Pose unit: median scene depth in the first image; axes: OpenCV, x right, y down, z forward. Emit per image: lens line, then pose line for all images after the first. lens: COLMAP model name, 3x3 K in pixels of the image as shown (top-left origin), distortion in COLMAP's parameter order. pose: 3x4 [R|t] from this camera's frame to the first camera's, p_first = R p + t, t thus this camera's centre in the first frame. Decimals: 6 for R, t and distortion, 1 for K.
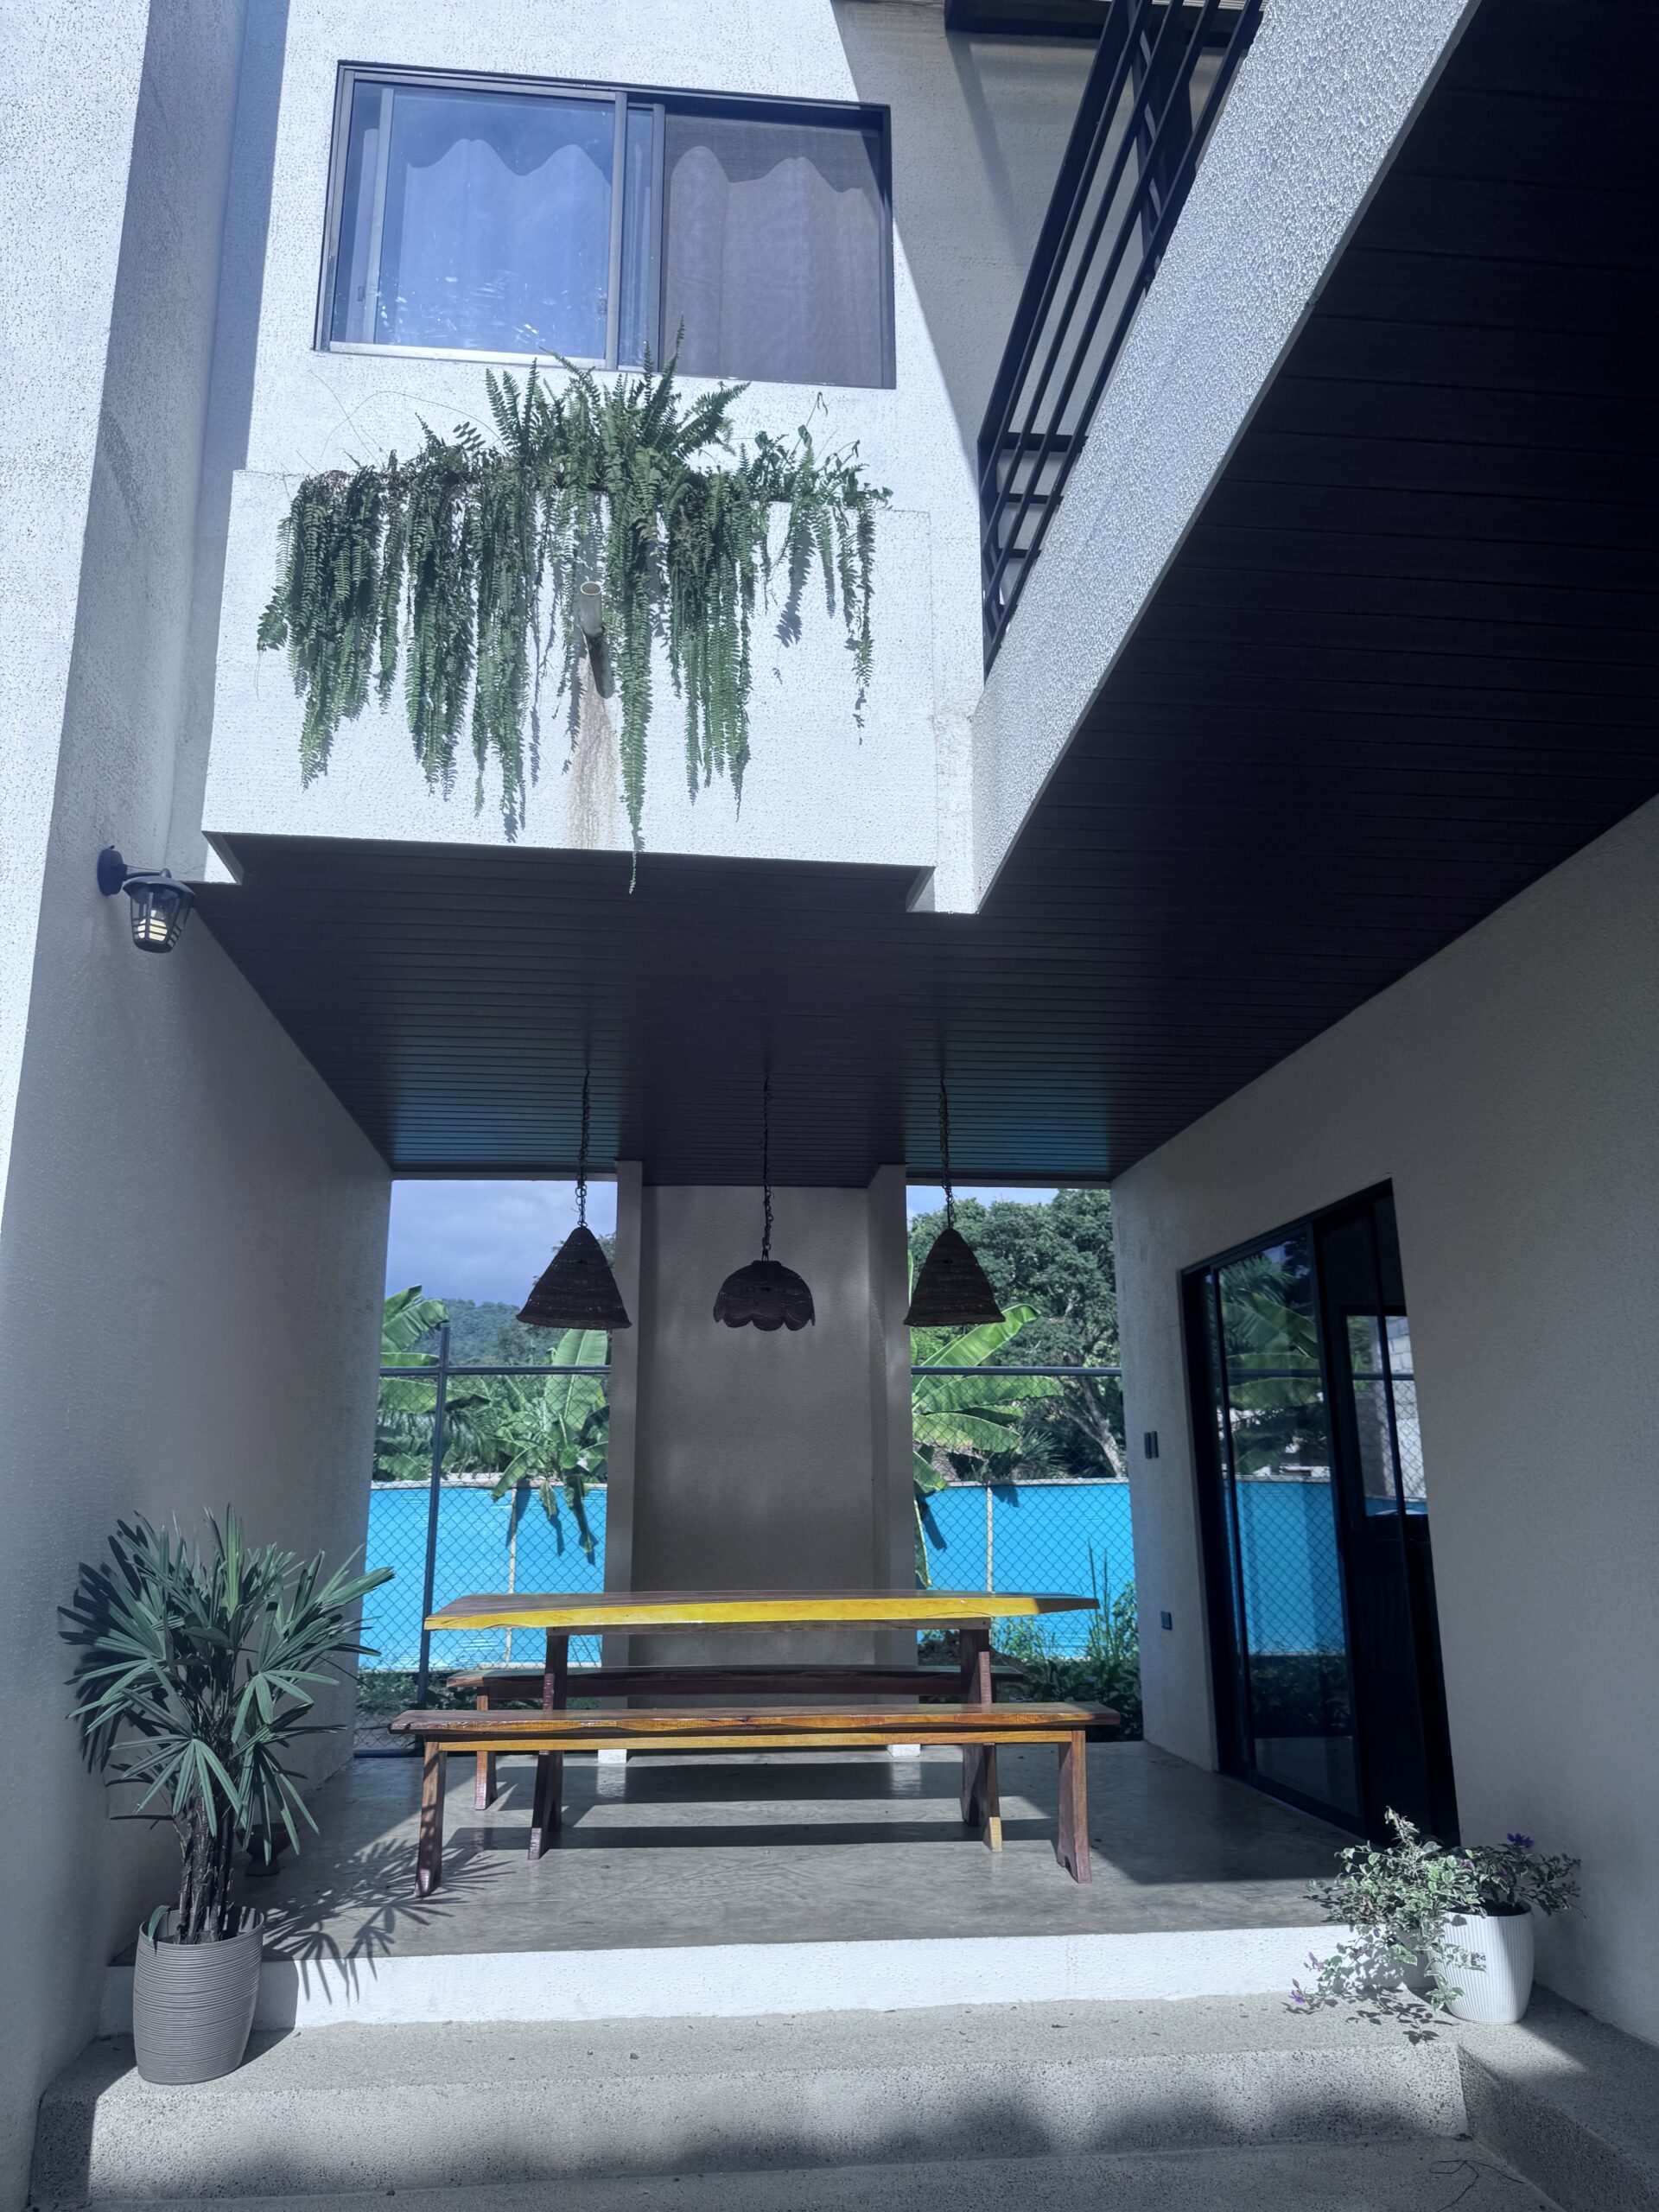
lens RADIAL K [[1570.8, 0, 829.5], [0, 1570.8, 1106.0], [0, 0, 1]] dist [0.003226, -0.011657]
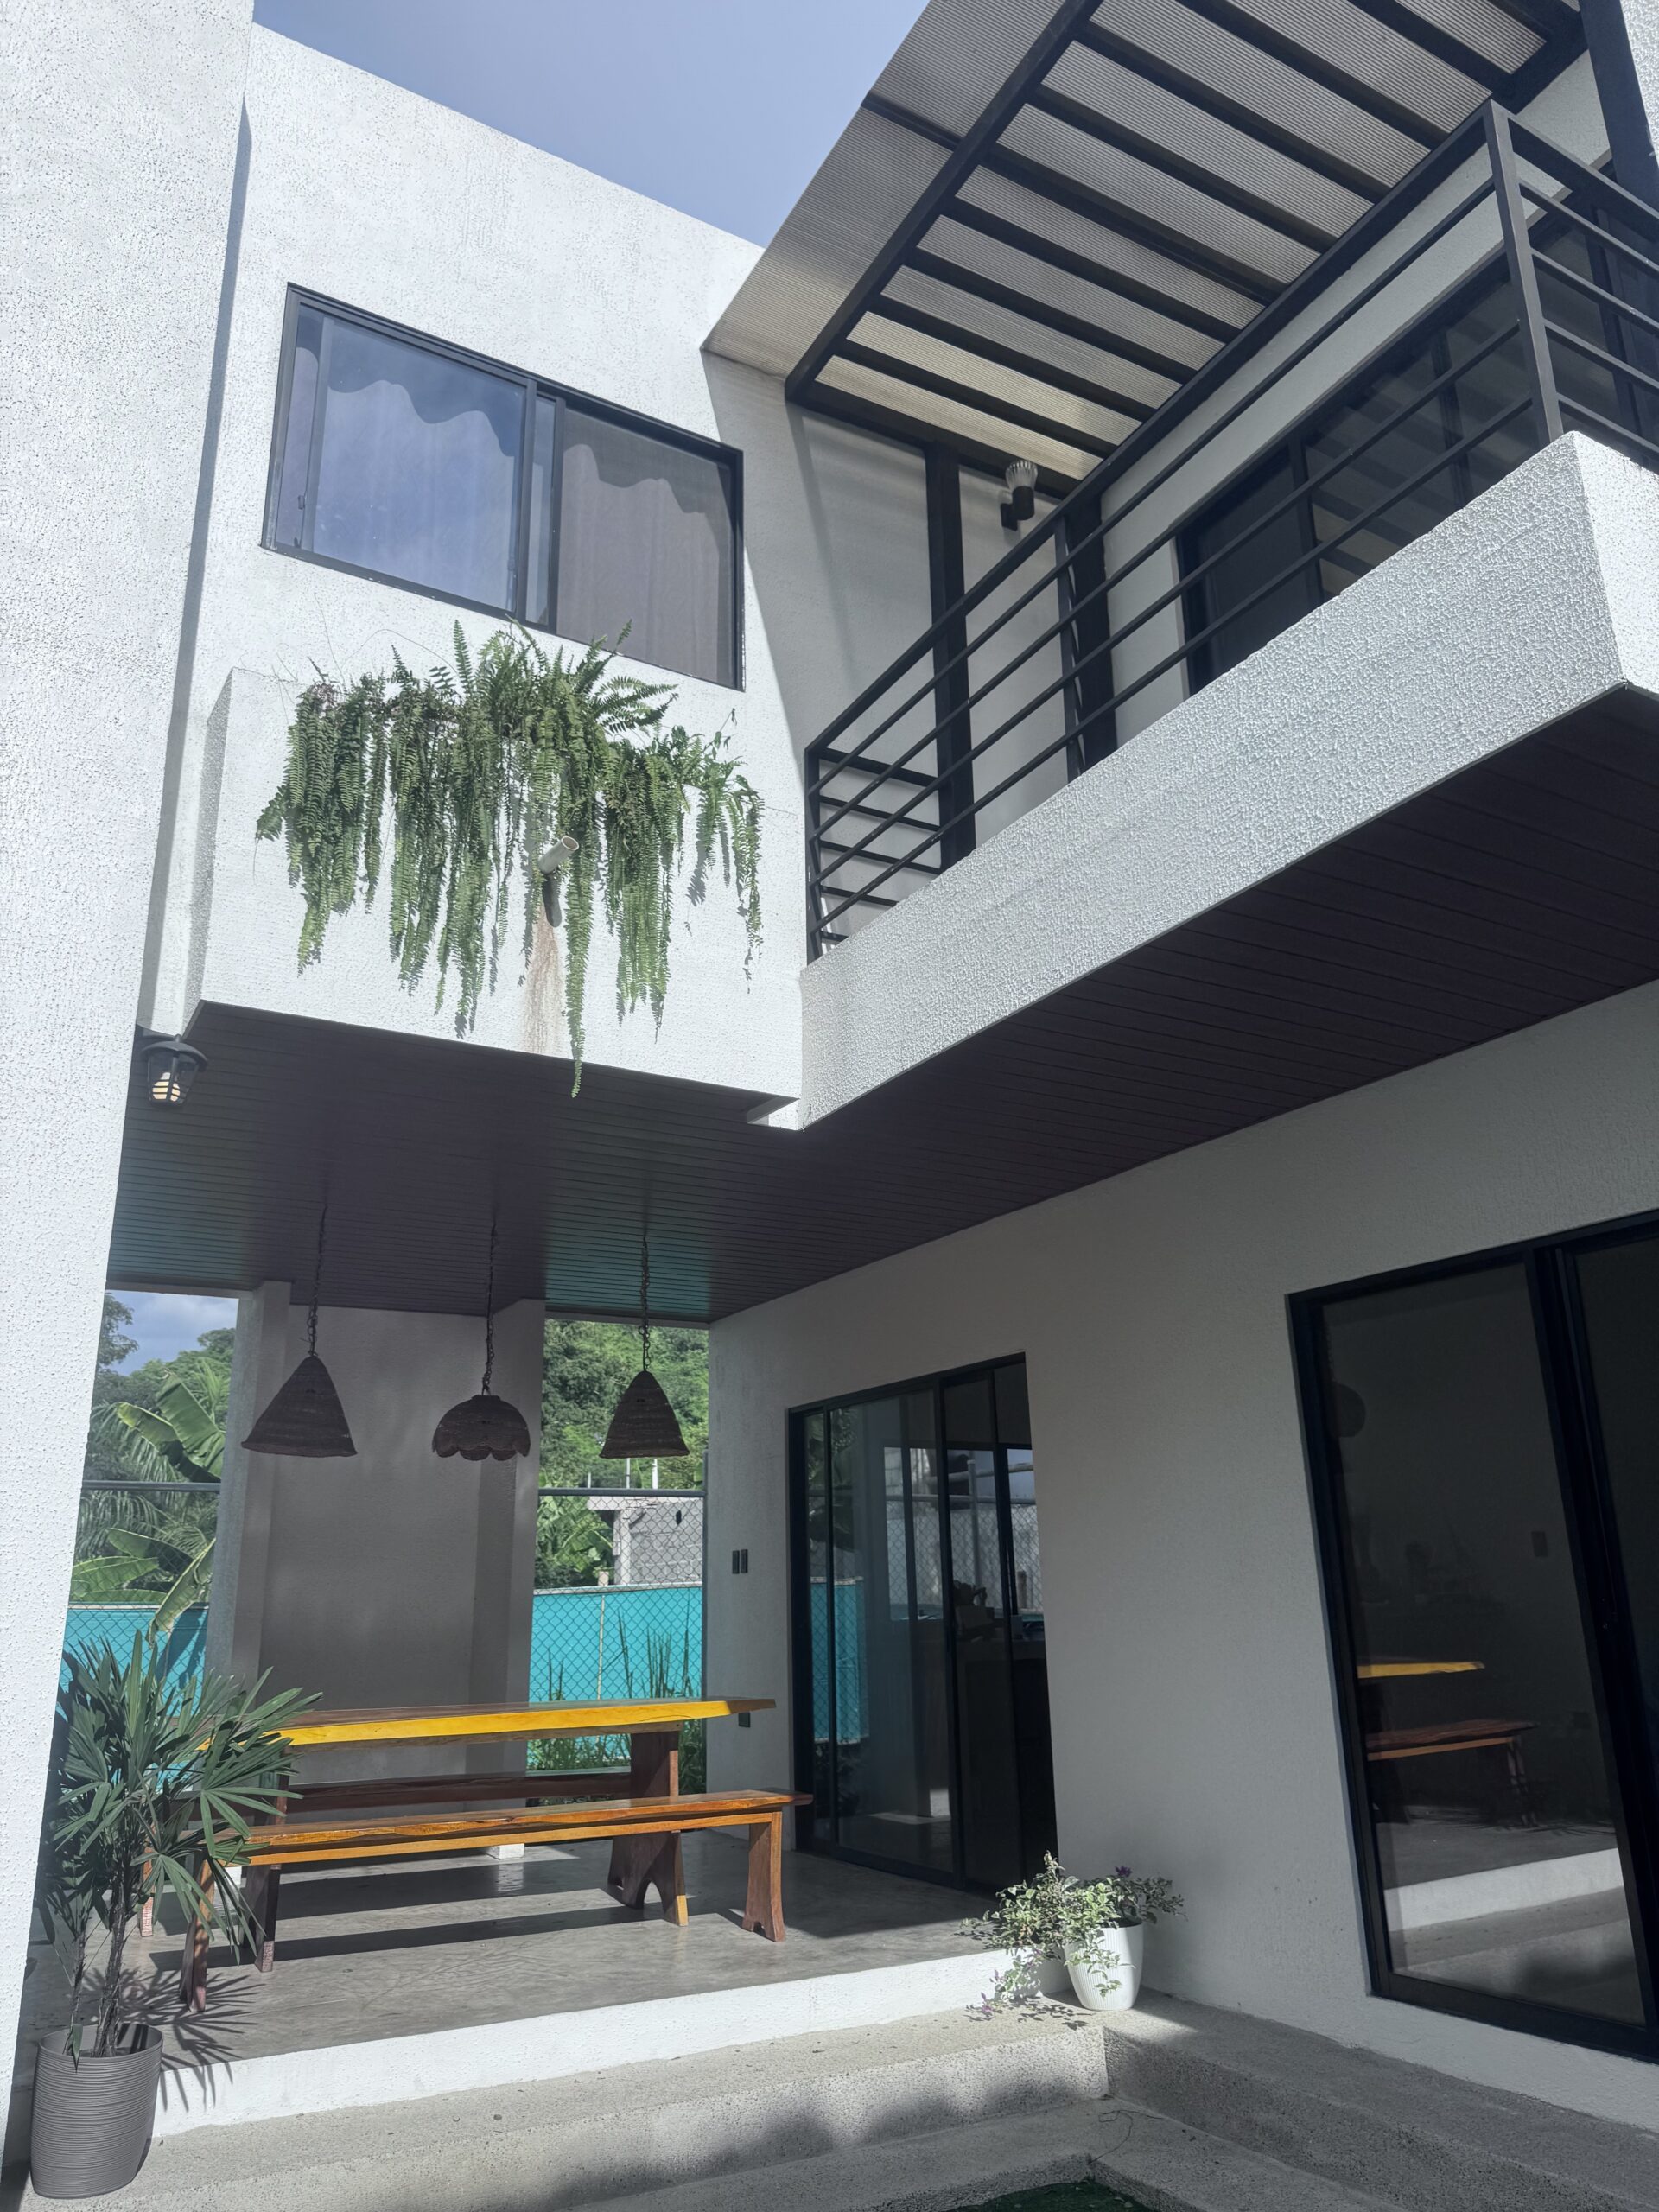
lens RADIAL K [[1570.8, 0, 829.5], [0, 1570.8, 1106.0], [0, 0, 1]] dist [0.003226, -0.011657]
pose [[0.914287, 0.113384, 0.388874, -0.397959], [-0.088748, 0.992771, -0.080807, -0.050189], [-0.395225, 0.039369, 0.917740, -0.159147]]
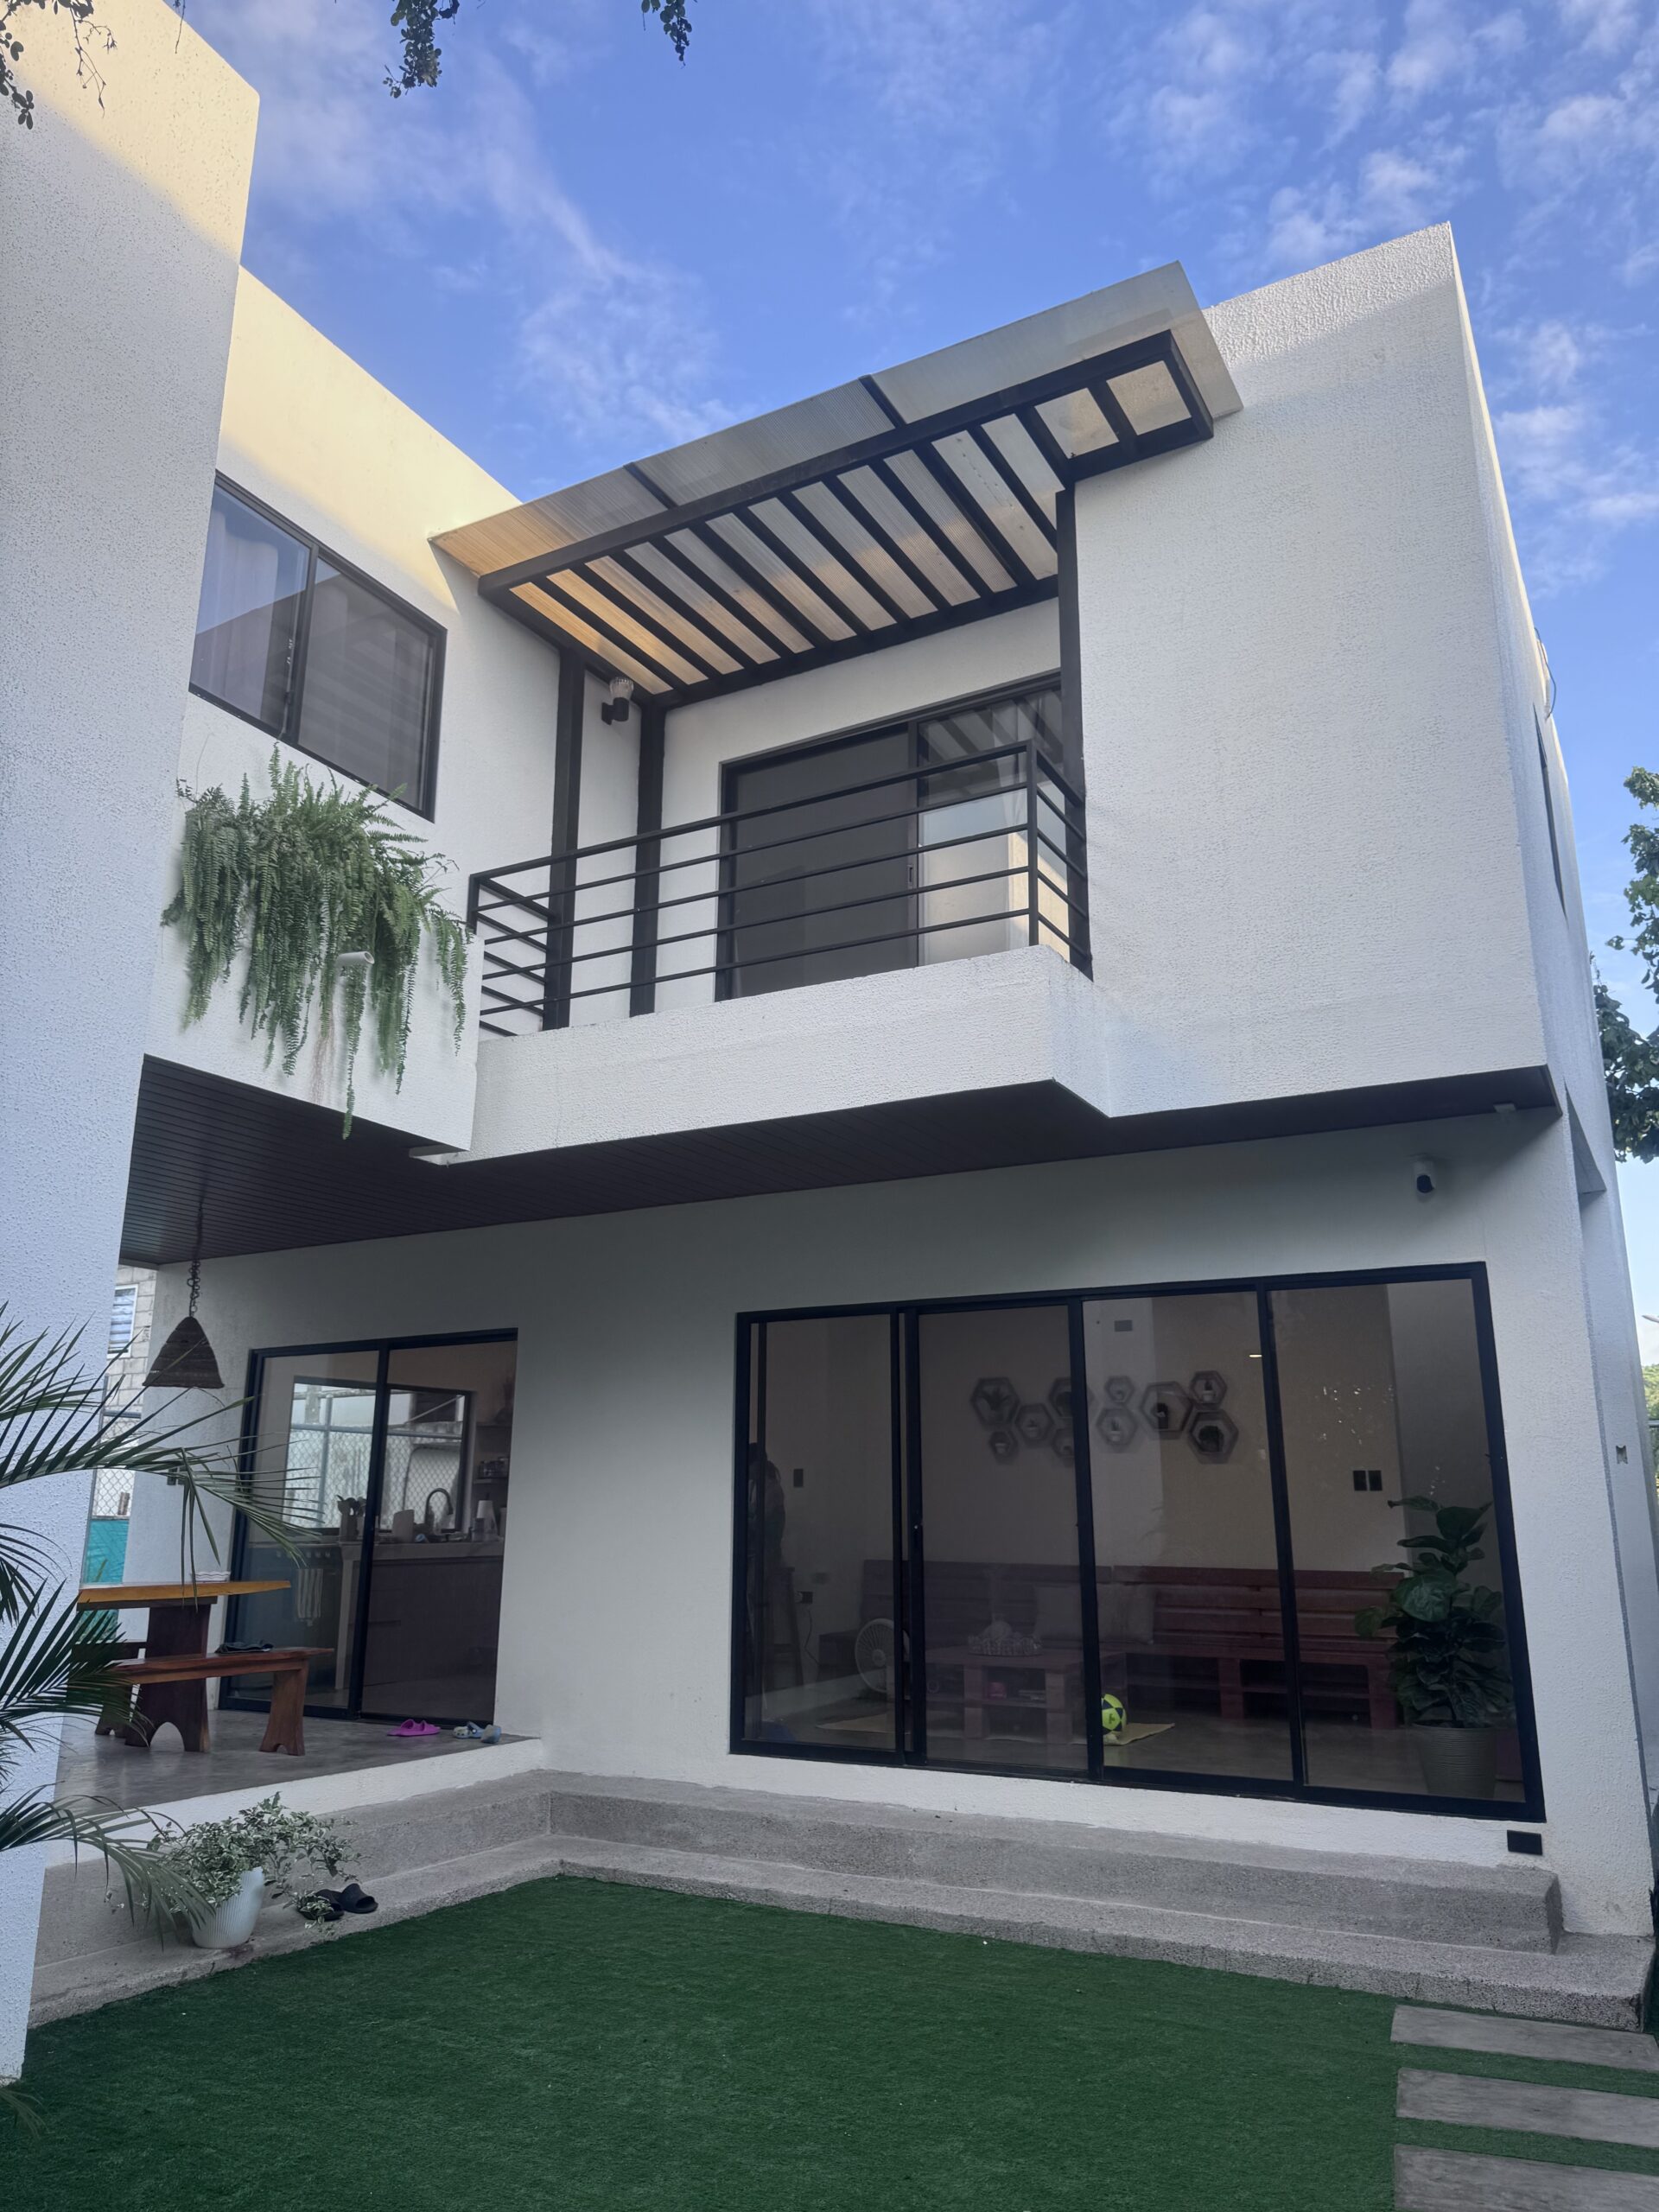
lens RADIAL K [[1536.3, 0, 829.5], [0, 1536.3, 1106.0], [0, 0, 1]] dist [0.139395, -0.306130]
pose [[0.565197, 0.216456, 0.796052, -1.112465], [-0.208615, 0.971102, -0.115938, -0.087206], [-0.798143, -0.100540, 0.594020, -0.358852]]
